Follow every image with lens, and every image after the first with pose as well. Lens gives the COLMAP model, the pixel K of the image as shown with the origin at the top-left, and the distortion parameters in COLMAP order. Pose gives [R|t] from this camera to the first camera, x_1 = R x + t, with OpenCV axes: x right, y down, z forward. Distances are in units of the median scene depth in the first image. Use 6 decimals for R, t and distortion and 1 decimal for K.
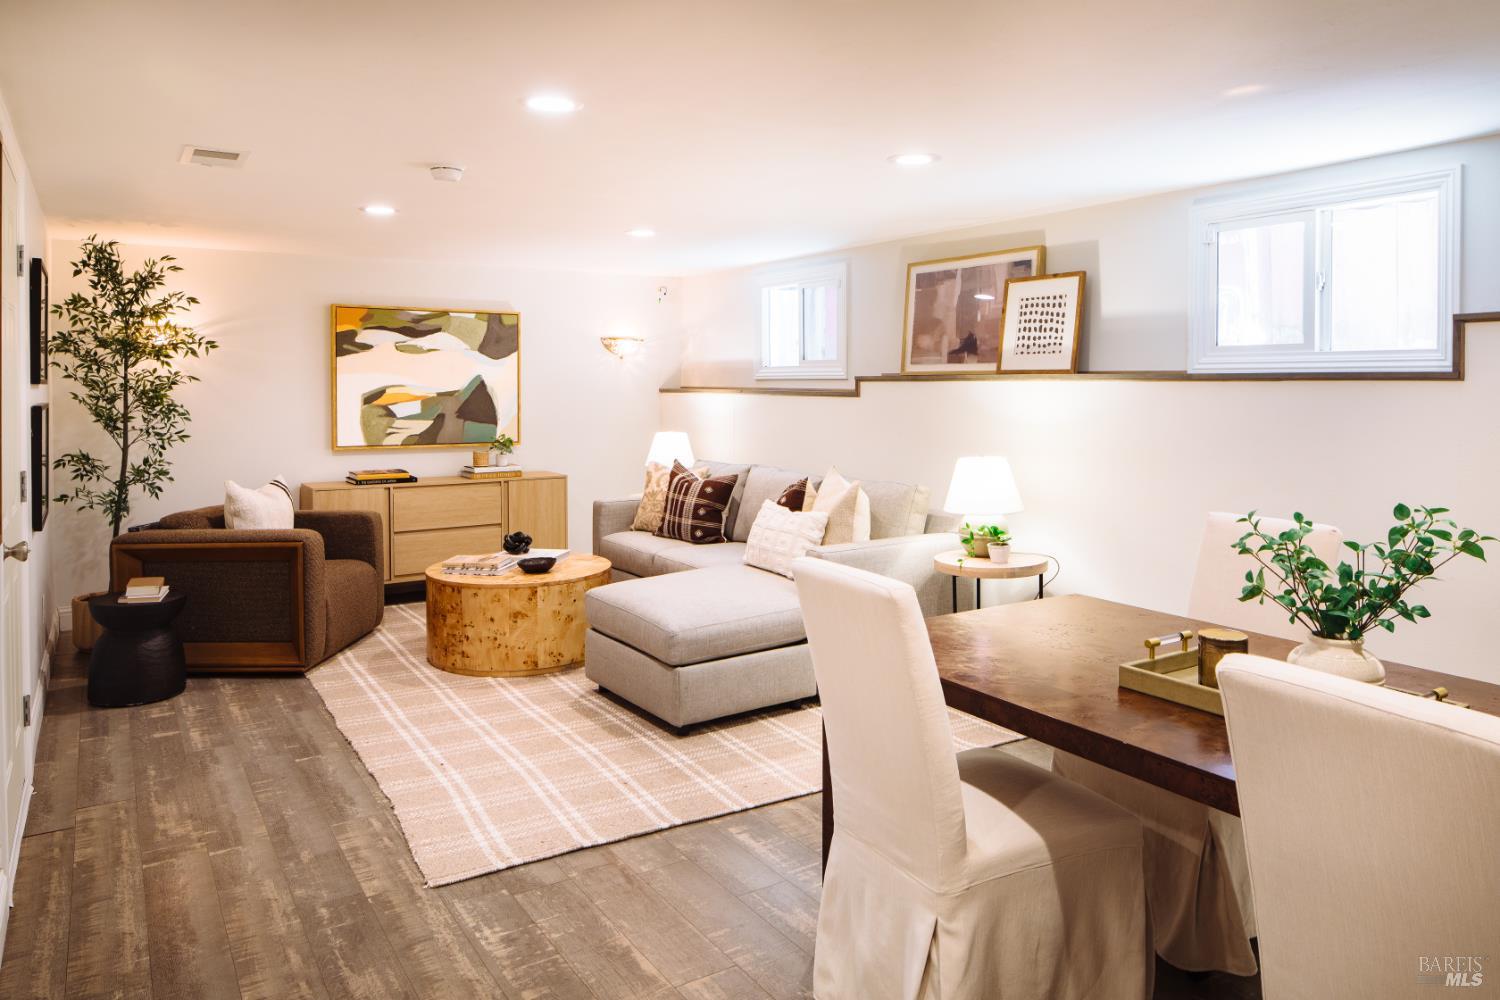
lens RADIAL K [[1026.5, 0, 750.1], [0, 1026.5, 504.7], [0, 0, 1]] dist [-0.005398, 0.004582]
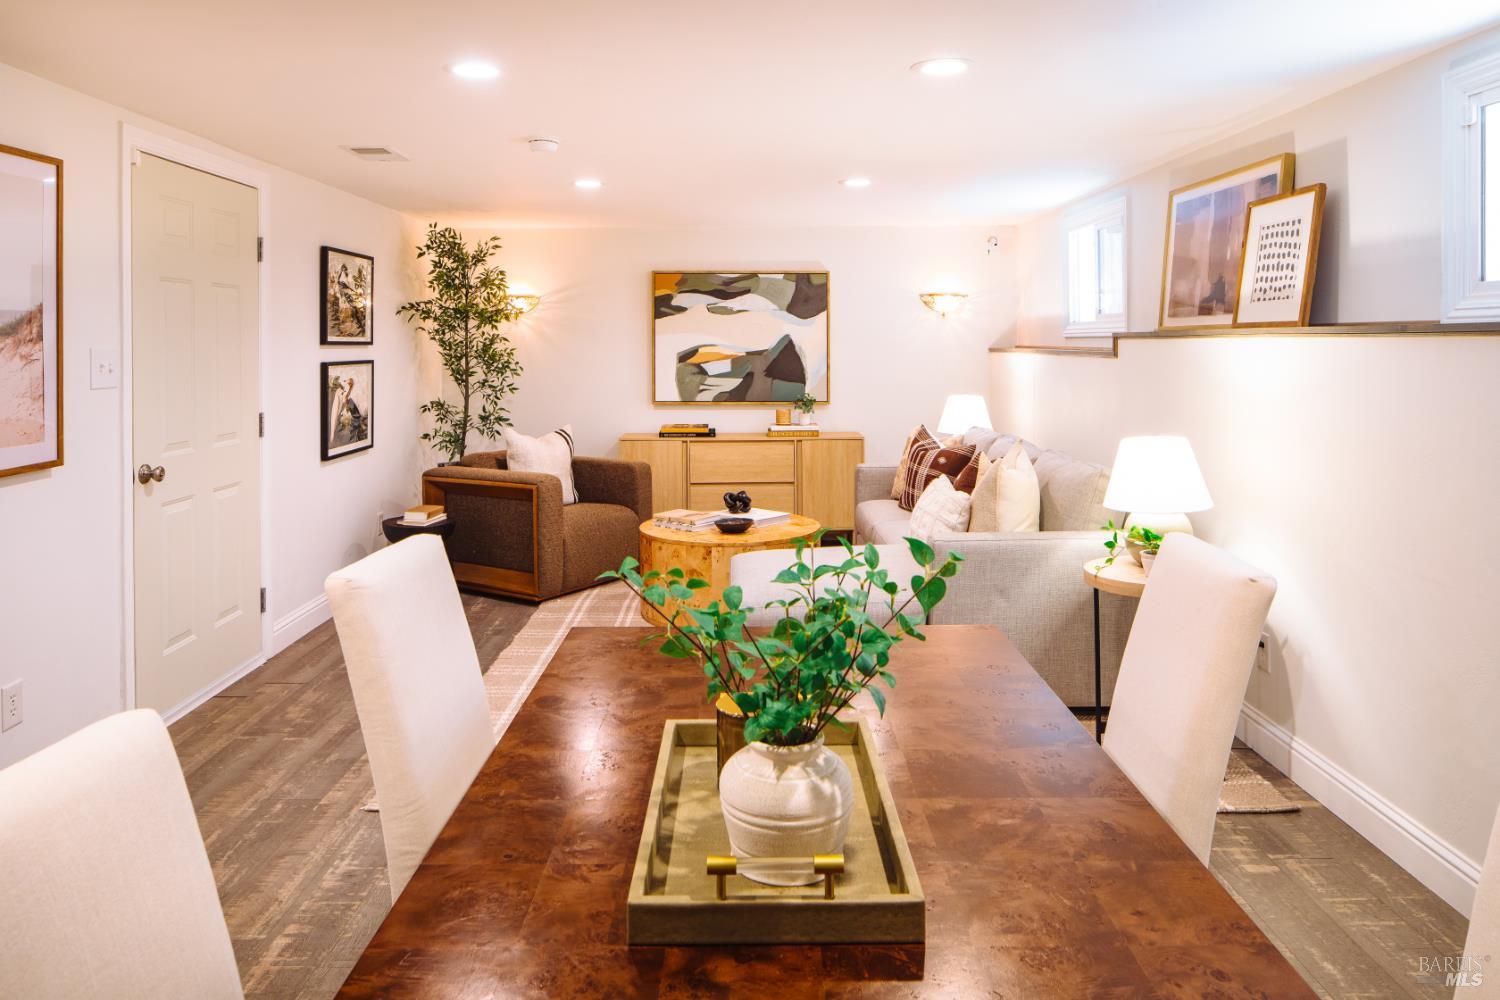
lens RADIAL K [[1026.5, 0, 746.3], [0, 1026.5, 446.9], [0, 0, 1]] dist [-0.005398, 0.004582]
pose [[0.841385, 0.050838, -0.538040, 0.316354], [-0.059381, 0.998234, 0.001460, -0.018216], [0.537164, 0.030721, 0.842918, 0.157549]]
